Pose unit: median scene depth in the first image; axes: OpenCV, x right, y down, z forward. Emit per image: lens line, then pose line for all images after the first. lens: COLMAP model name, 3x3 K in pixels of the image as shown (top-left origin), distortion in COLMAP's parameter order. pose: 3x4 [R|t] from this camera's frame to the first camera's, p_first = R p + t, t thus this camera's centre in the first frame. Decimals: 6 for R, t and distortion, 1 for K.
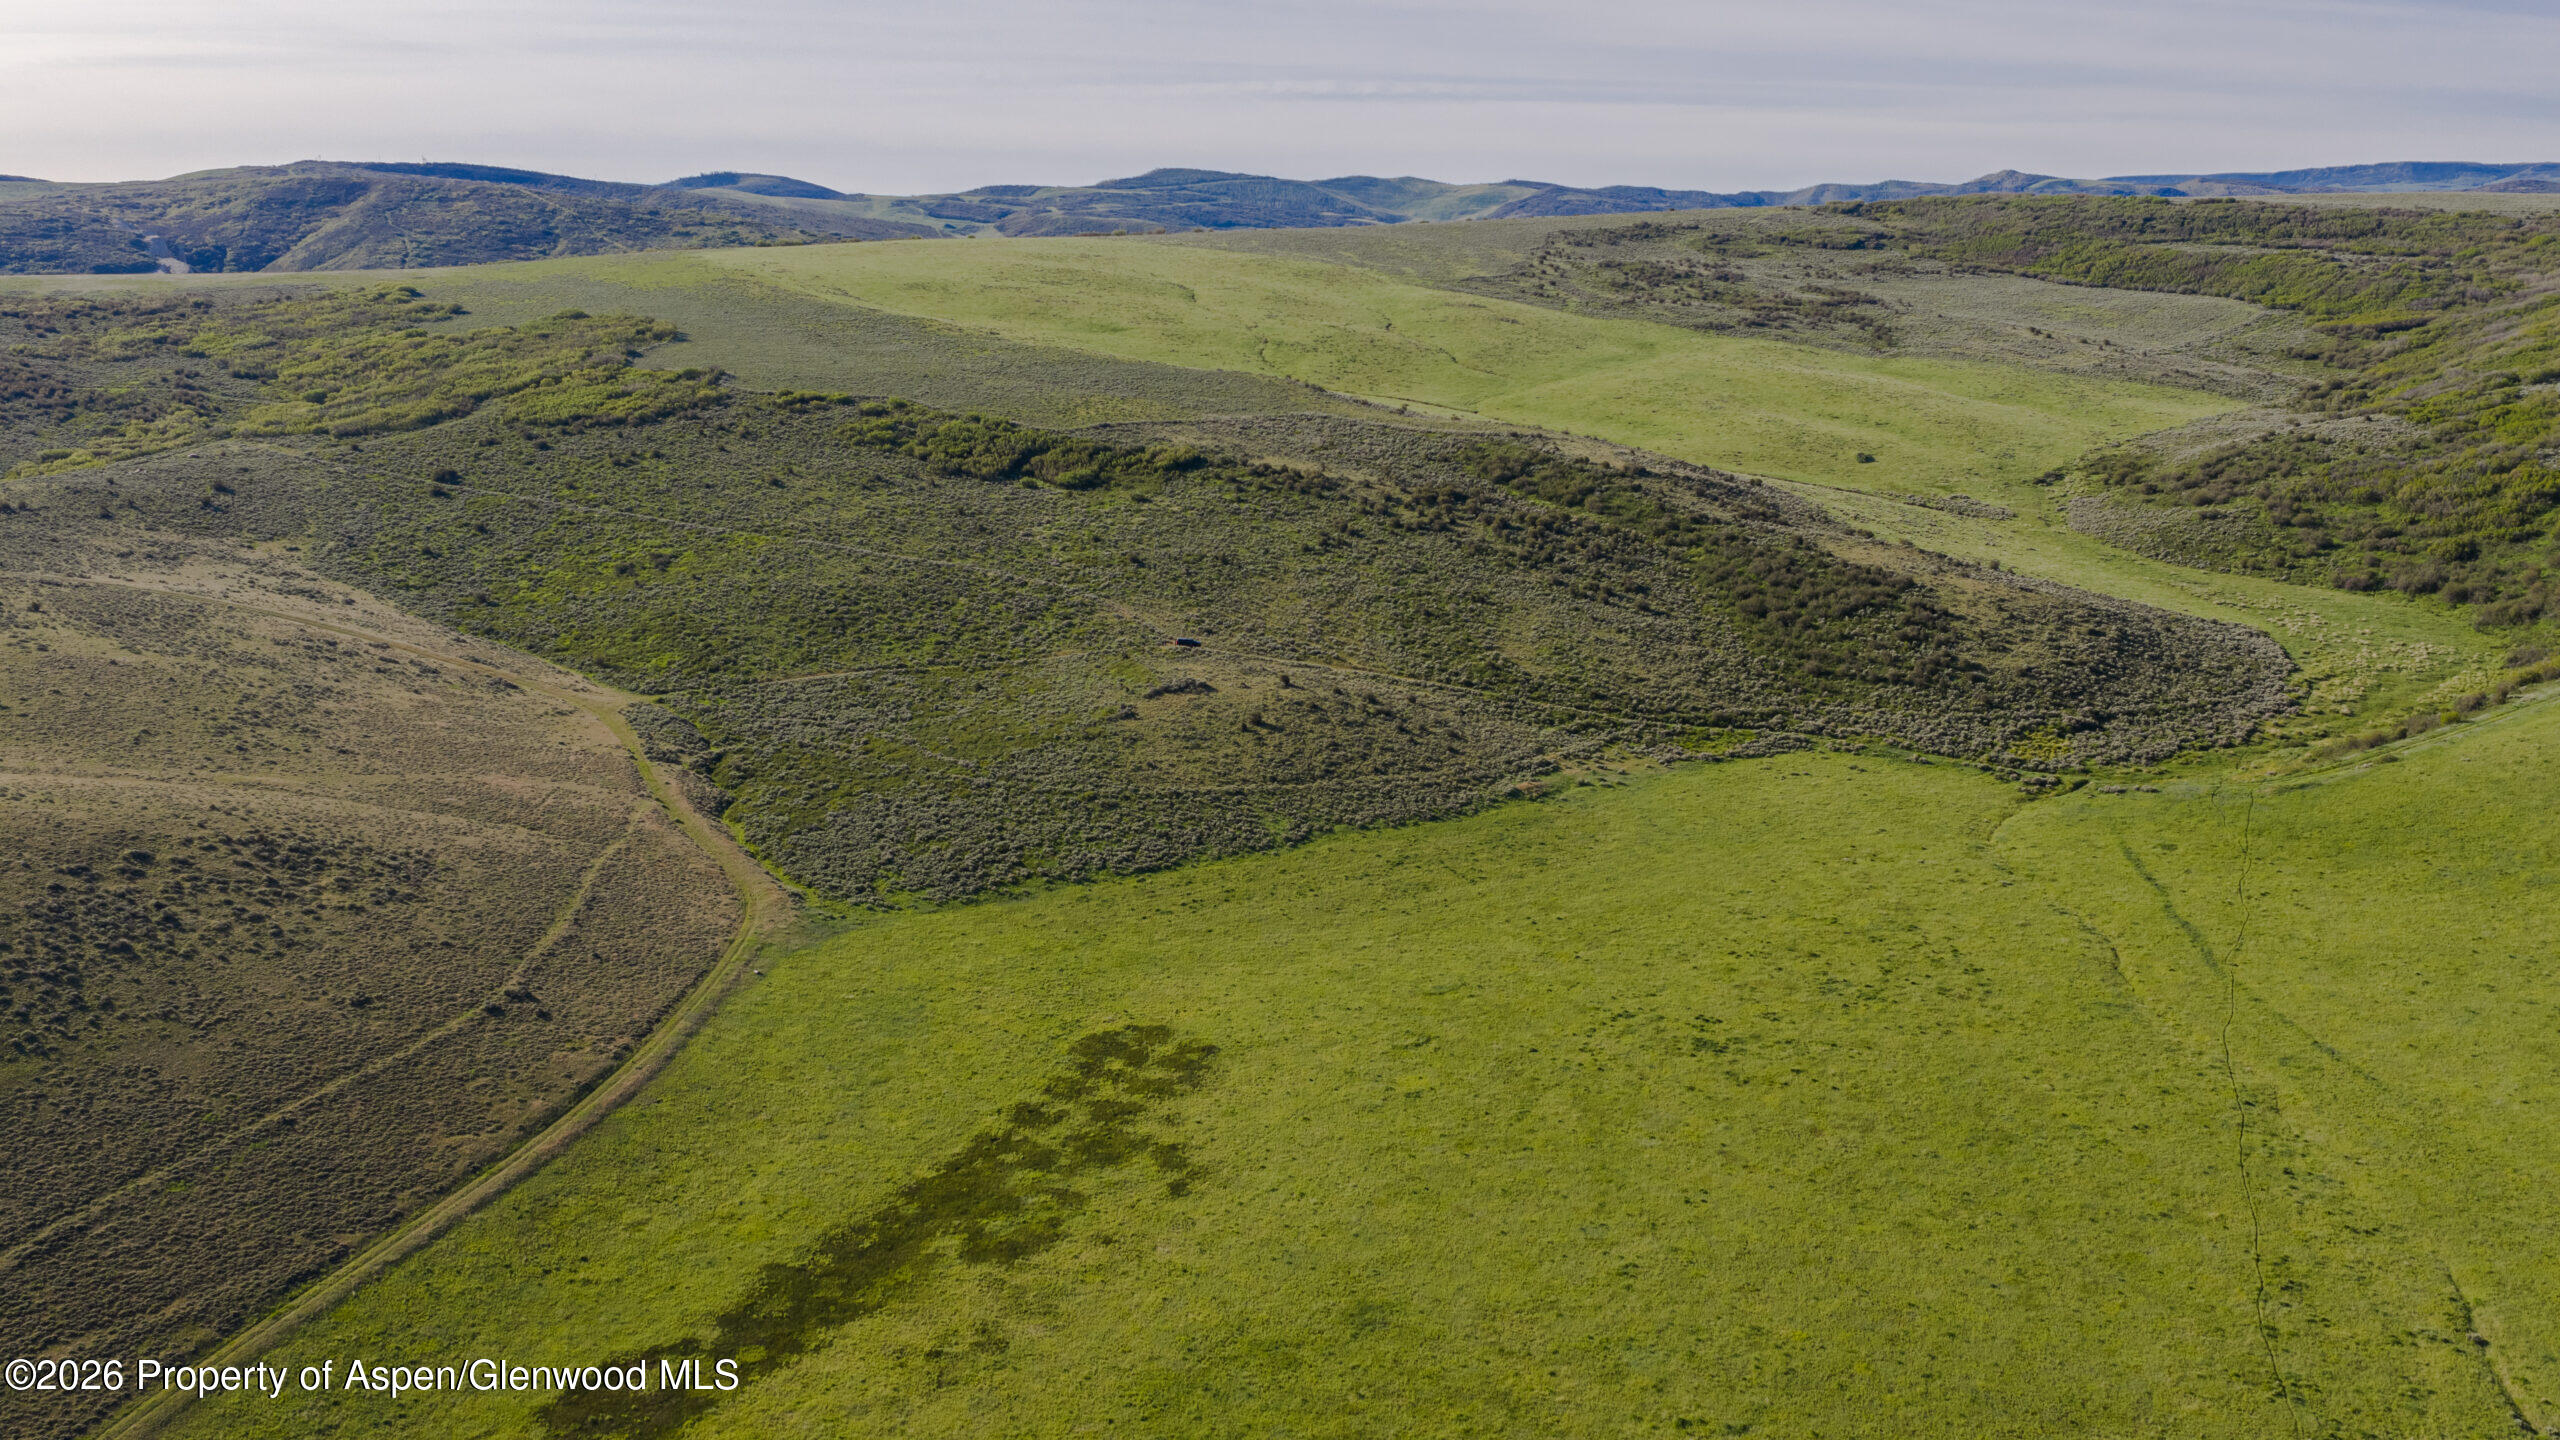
lens RADIAL K [[2109.3, 0, 1280.0], [0, 2109.3, 720.0], [0, 0, 1]] dist [0.028495, -0.055836]
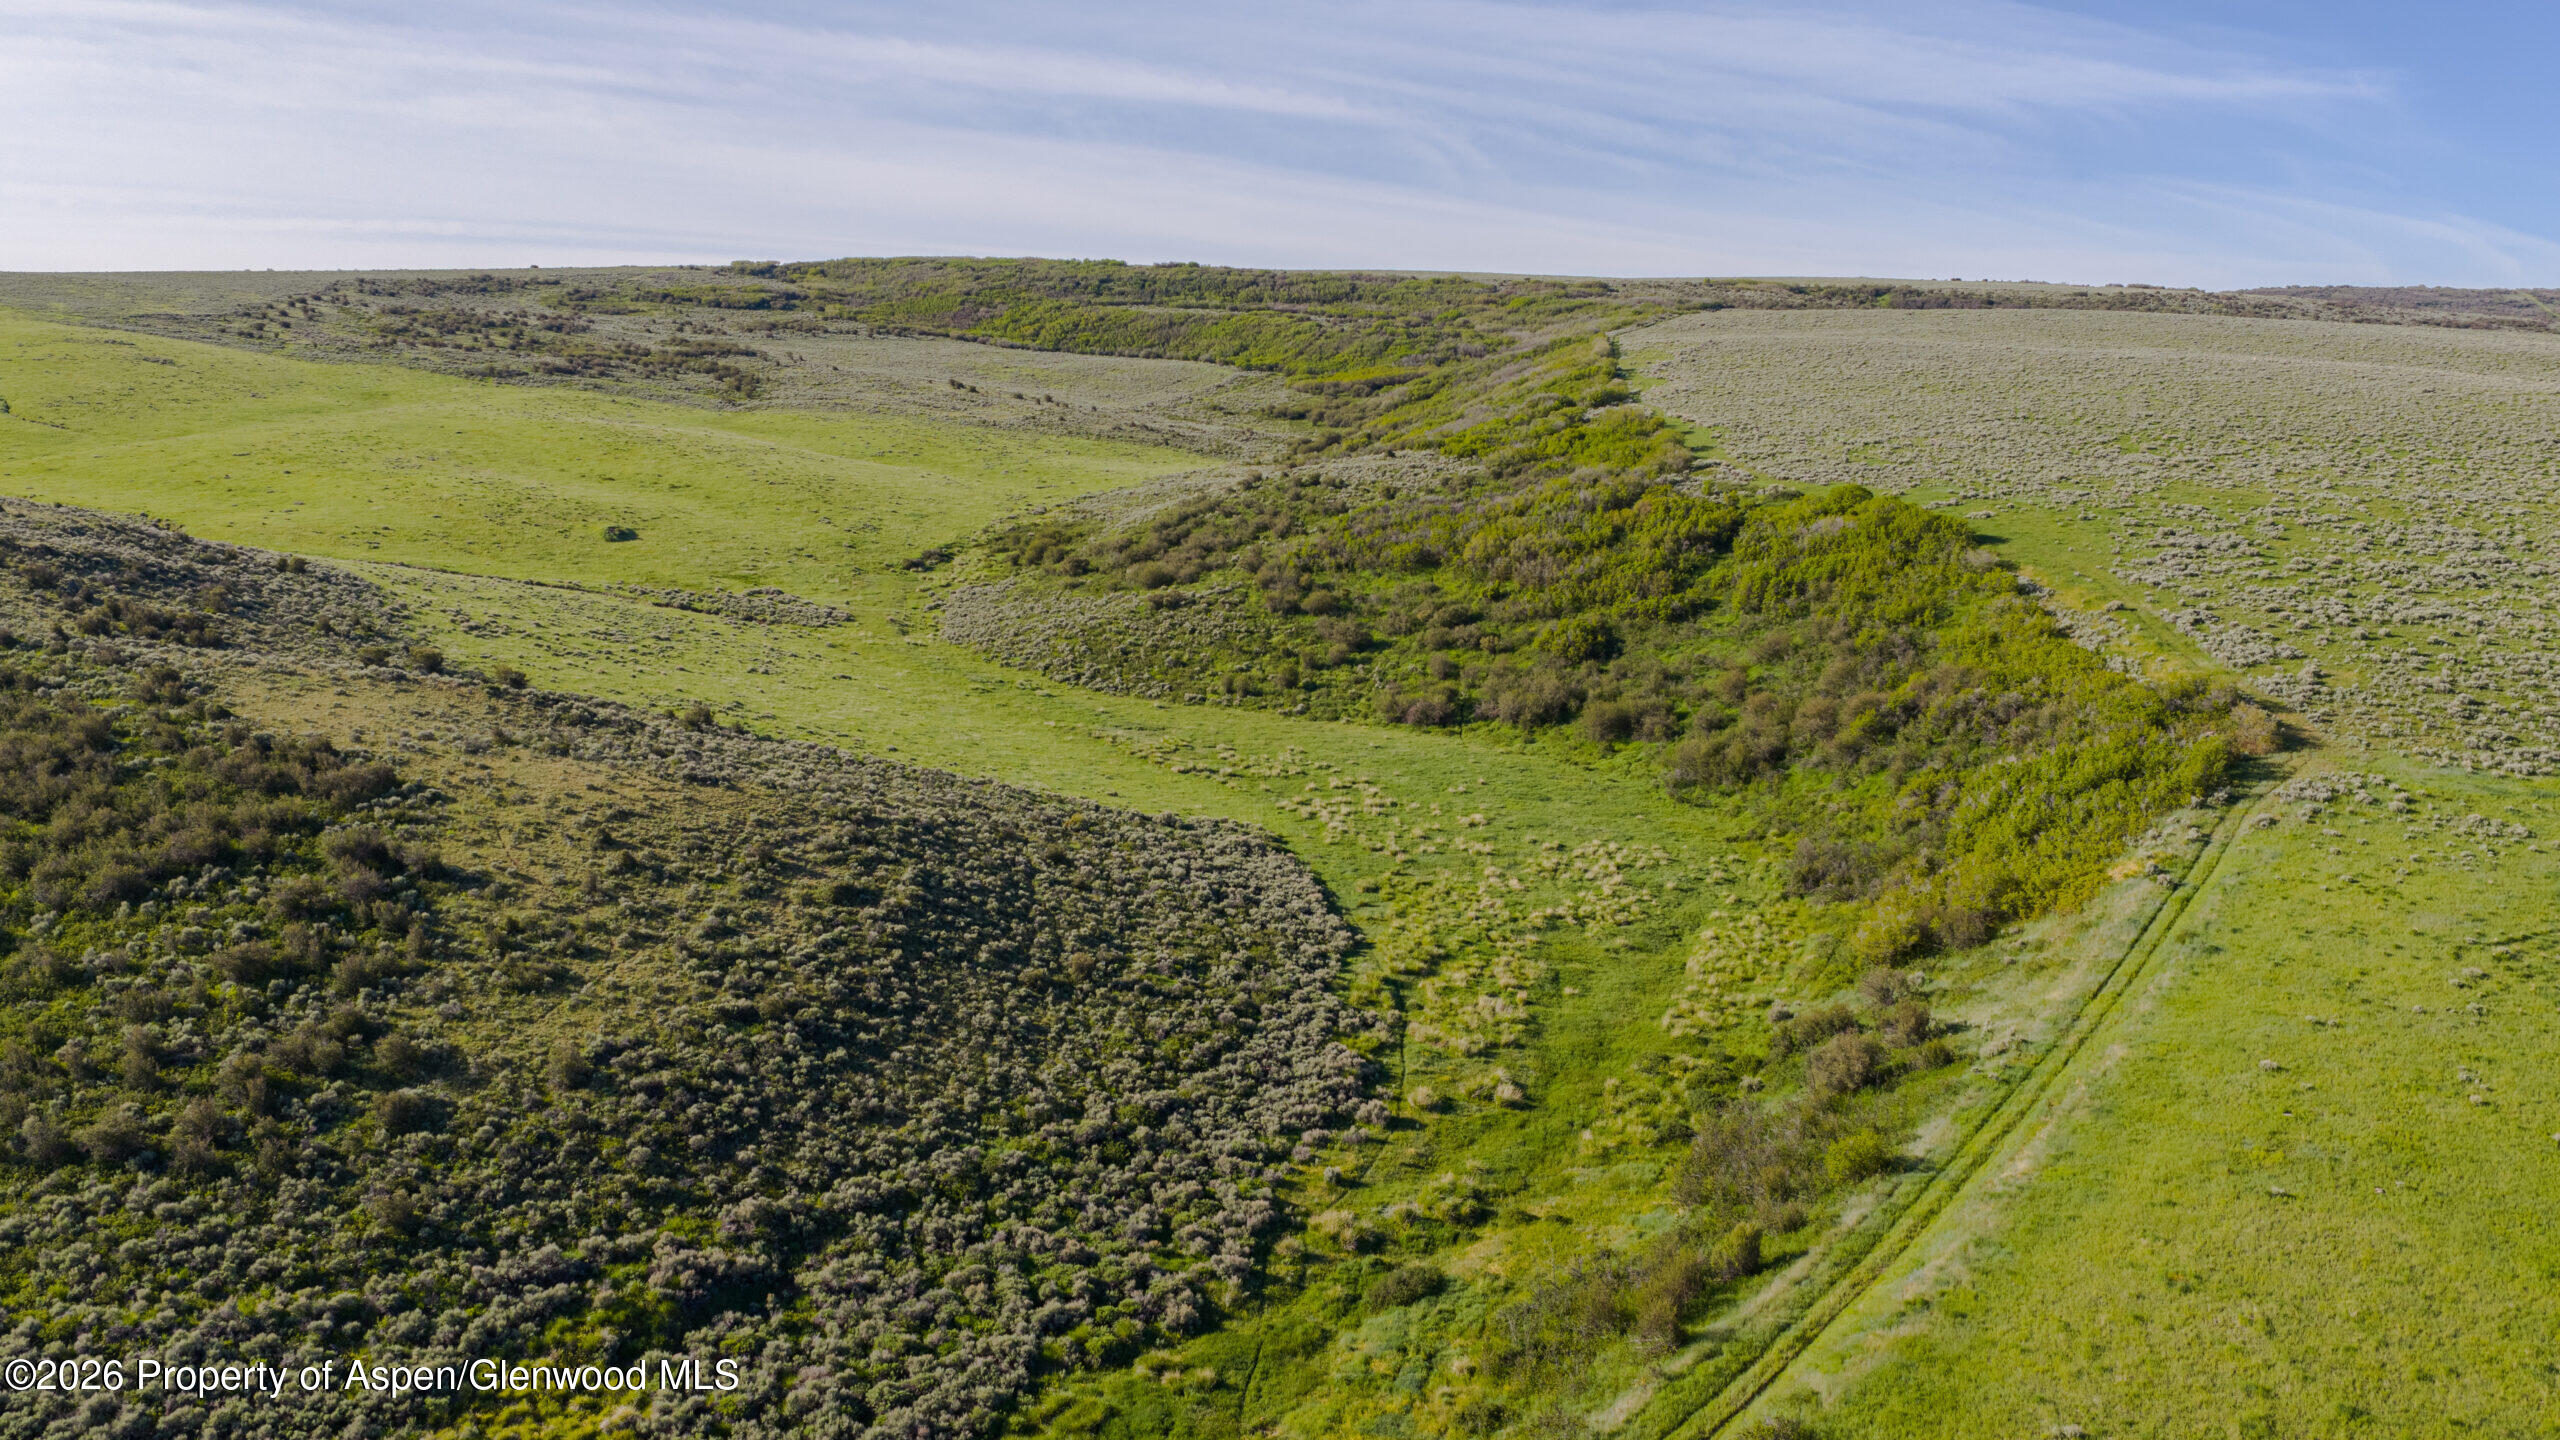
lens RADIAL K [[2109.3, 0, 1280.0], [0, 2109.3, 720.0], [0, 0, 1]] dist [0.028495, -0.055836]
pose [[0.903130, -0.056189, 0.425676, 0.236208], [0.085348, 0.995110, -0.049722, -0.036953], [-0.420800, 0.081236, 0.903509, 0.506363]]
